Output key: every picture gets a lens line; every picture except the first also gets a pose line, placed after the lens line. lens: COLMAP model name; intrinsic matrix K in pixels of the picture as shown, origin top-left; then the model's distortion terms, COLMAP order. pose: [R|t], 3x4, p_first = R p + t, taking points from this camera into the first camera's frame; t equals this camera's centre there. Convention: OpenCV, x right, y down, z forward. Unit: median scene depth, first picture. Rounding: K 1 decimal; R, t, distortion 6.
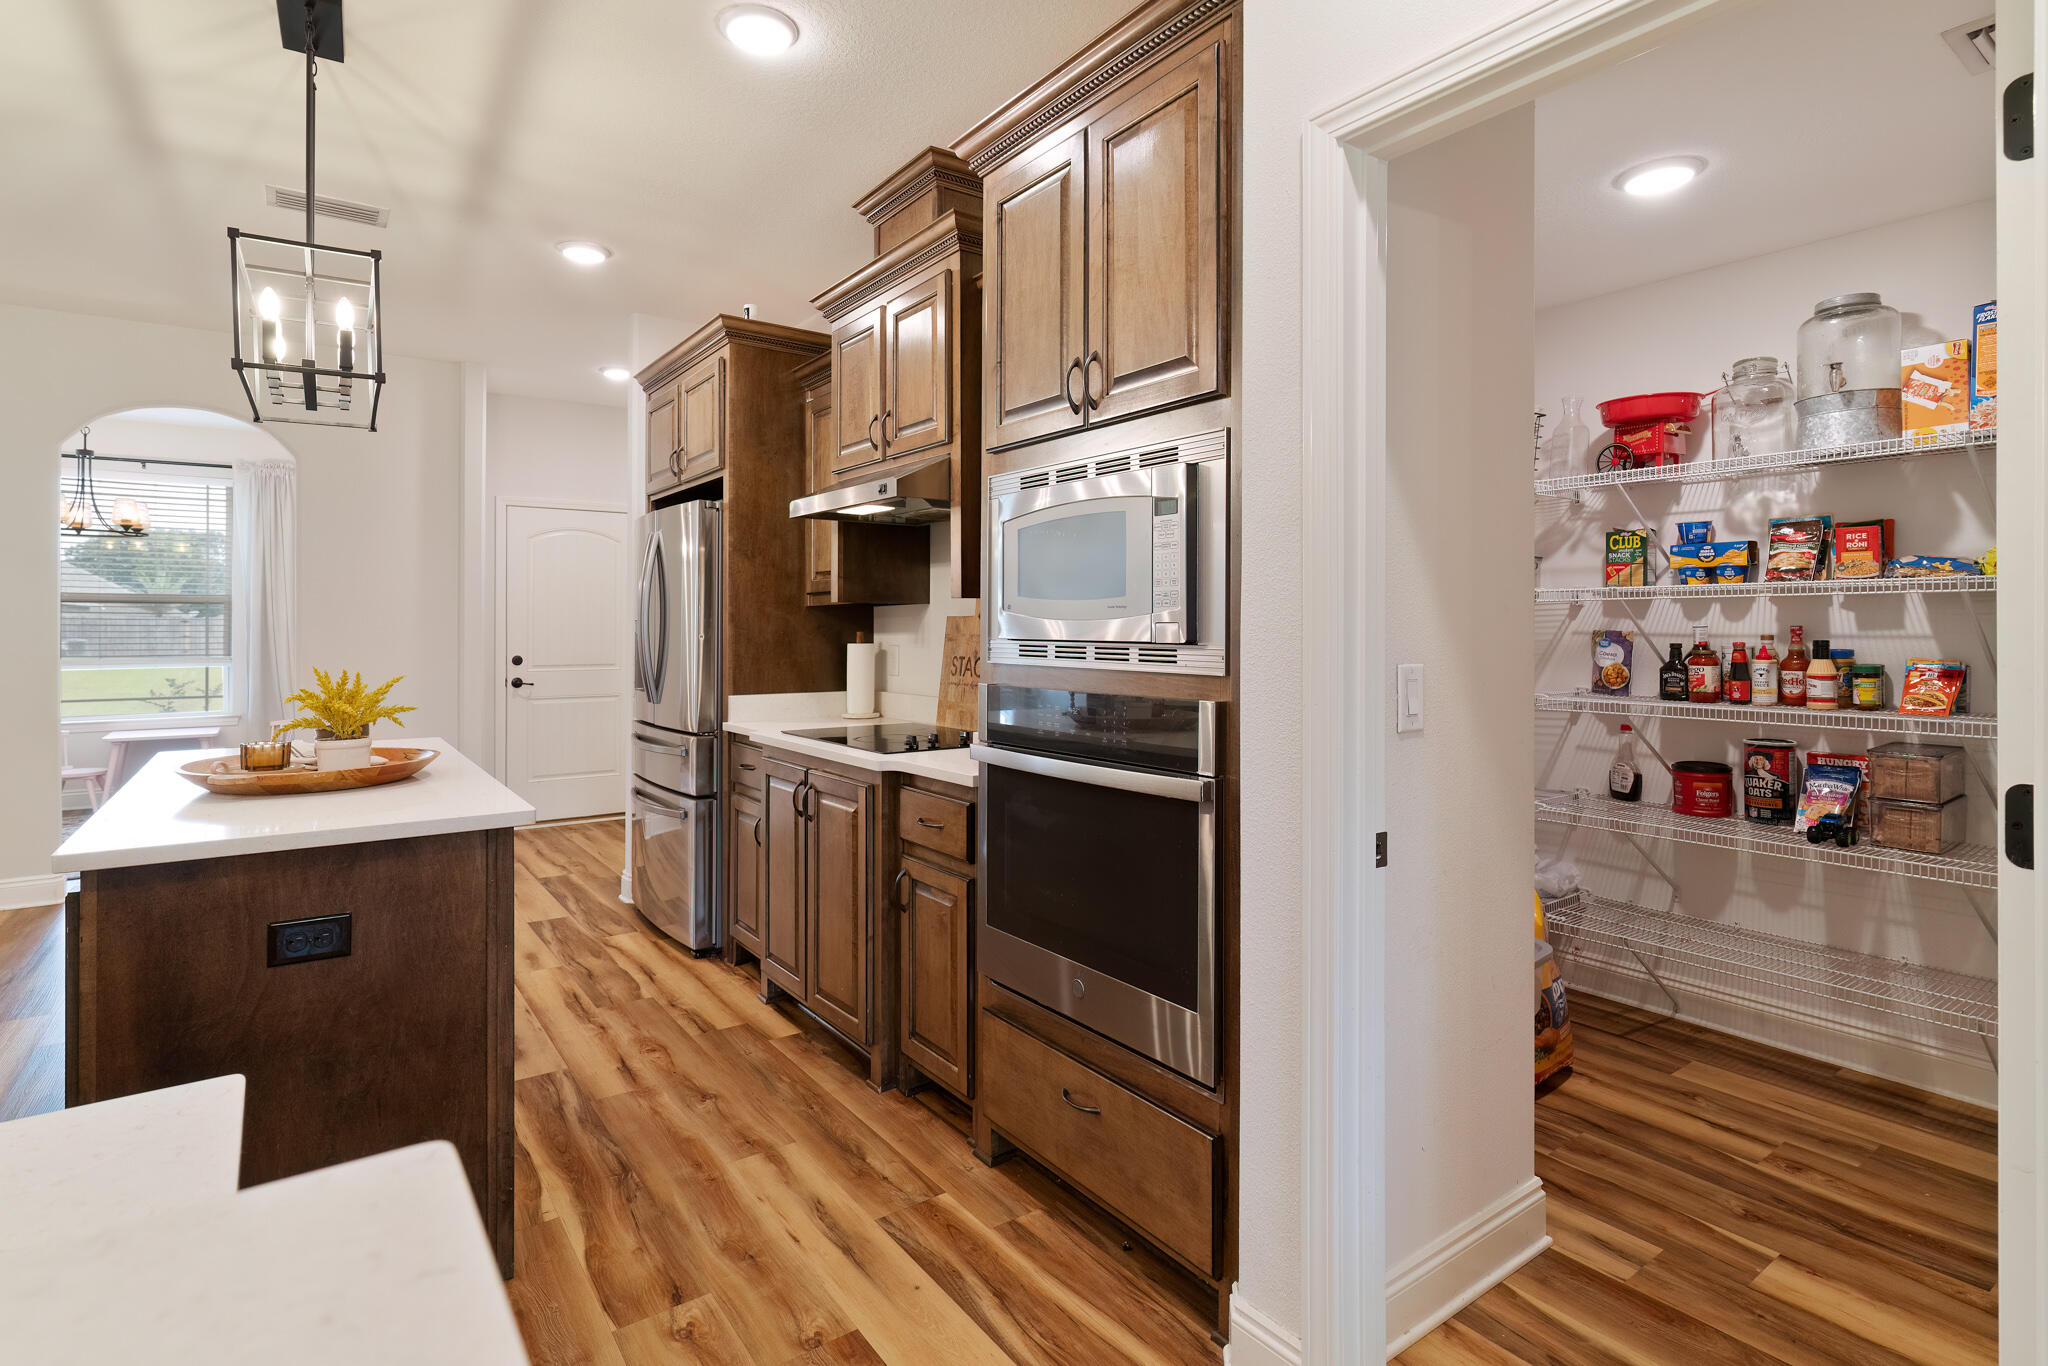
lens RADIAL K [[1007.1, 0, 1017.1], [0, 1007.1, 627.4], [0, 0, 1]] dist [0.001478, -0.000084]
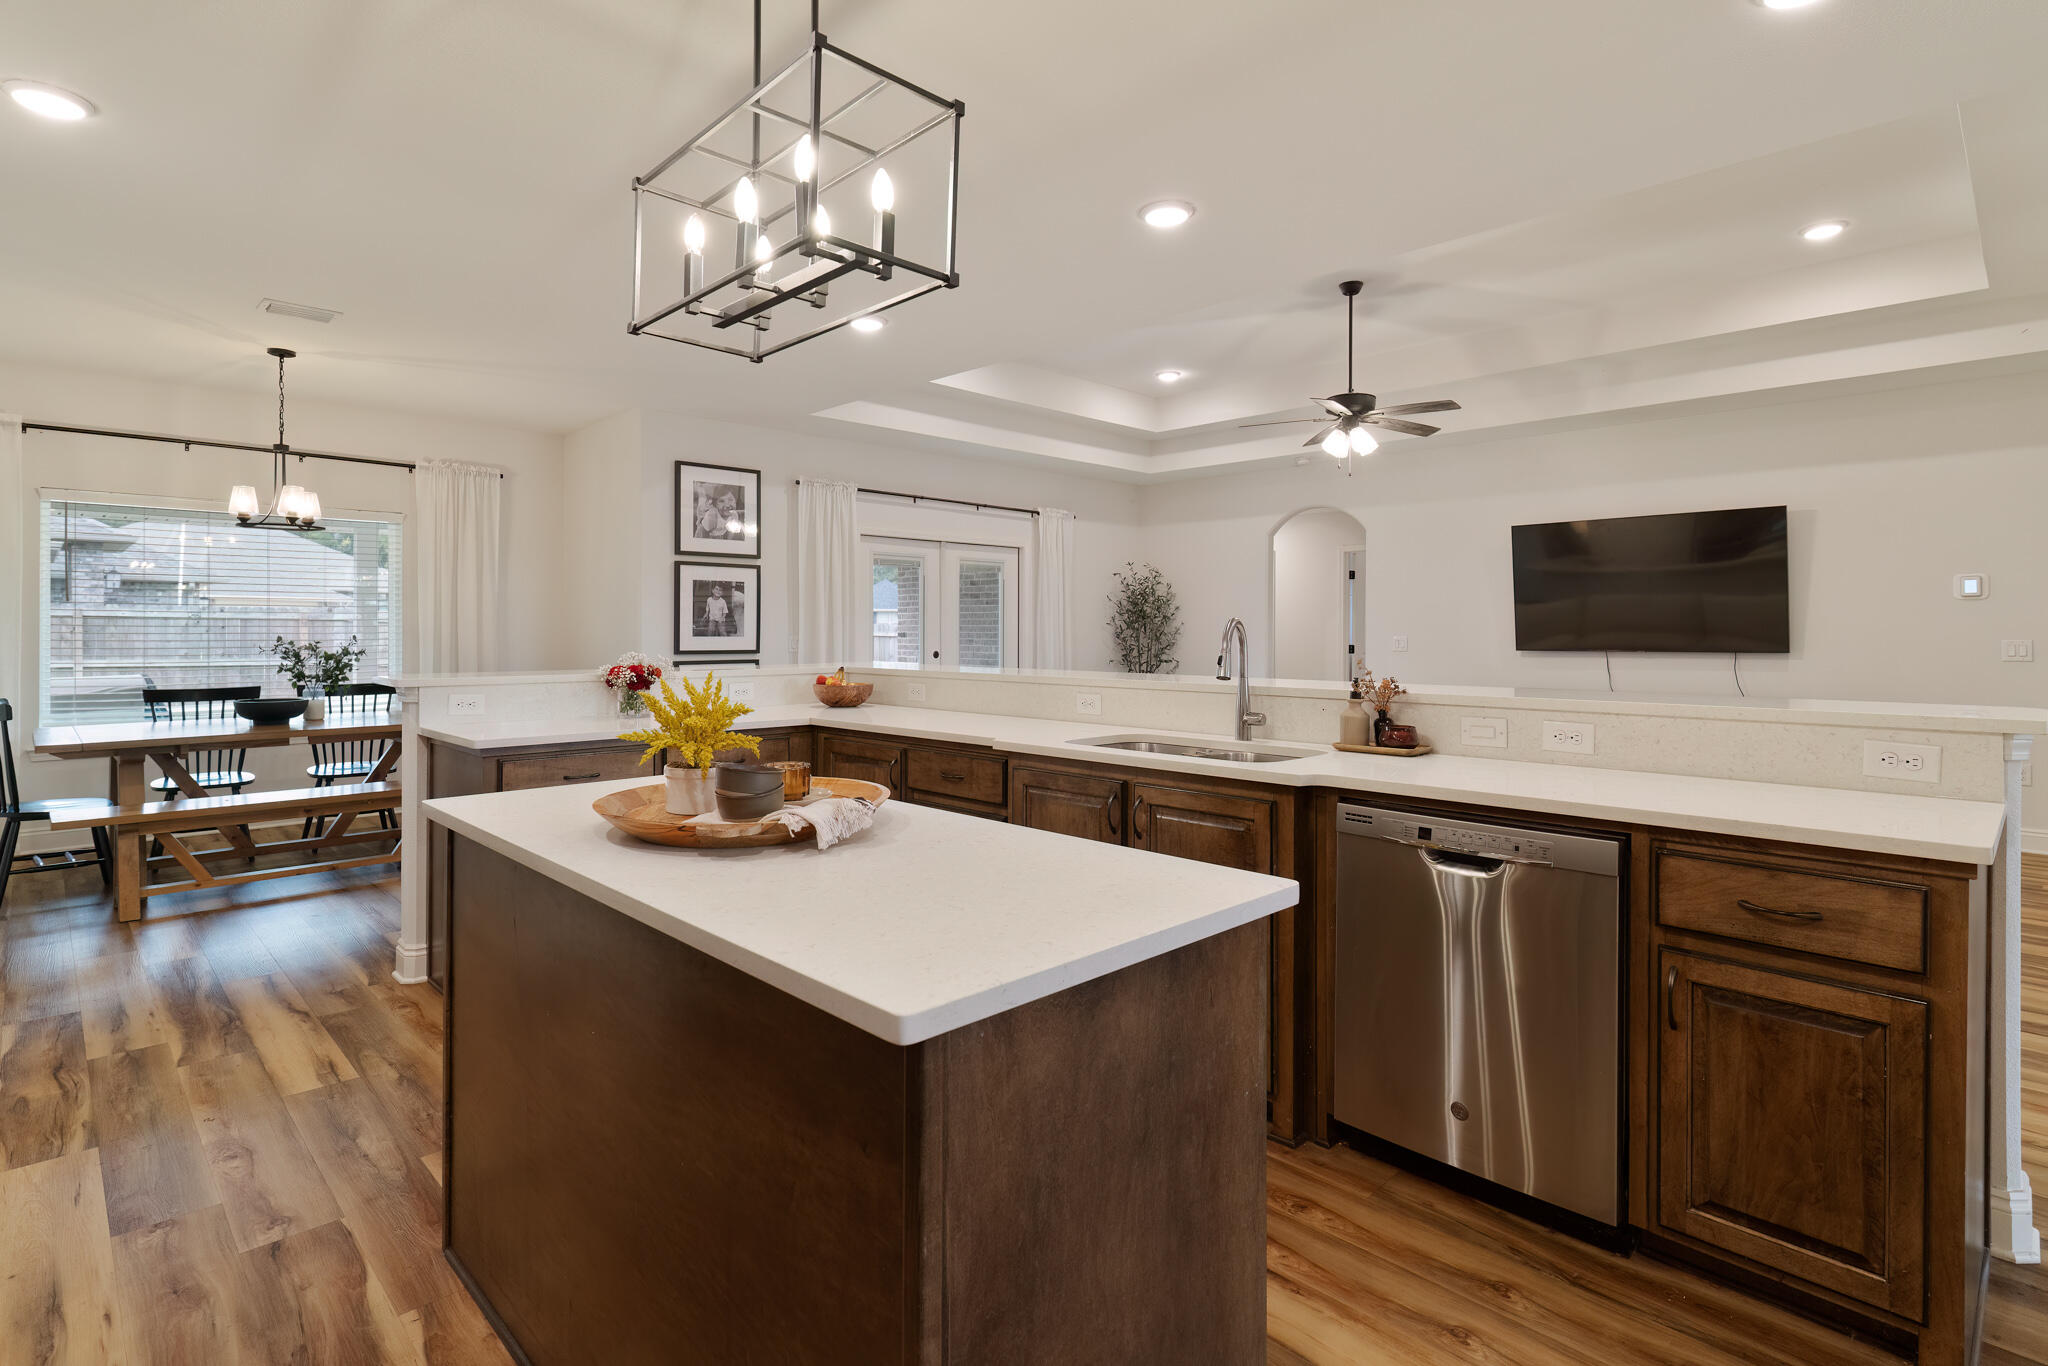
lens RADIAL K [[1007.1, 0, 1017.1], [0, 1007.1, 627.4], [0, 0, 1]] dist [0.001478, -0.000084]
pose [[-0.988874, -0.003461, -0.148719, -0.594112], [-0.003545, 0.999994, 0.000297, -0.000465], [0.148717, 0.000821, -0.988880, 1.353032]]
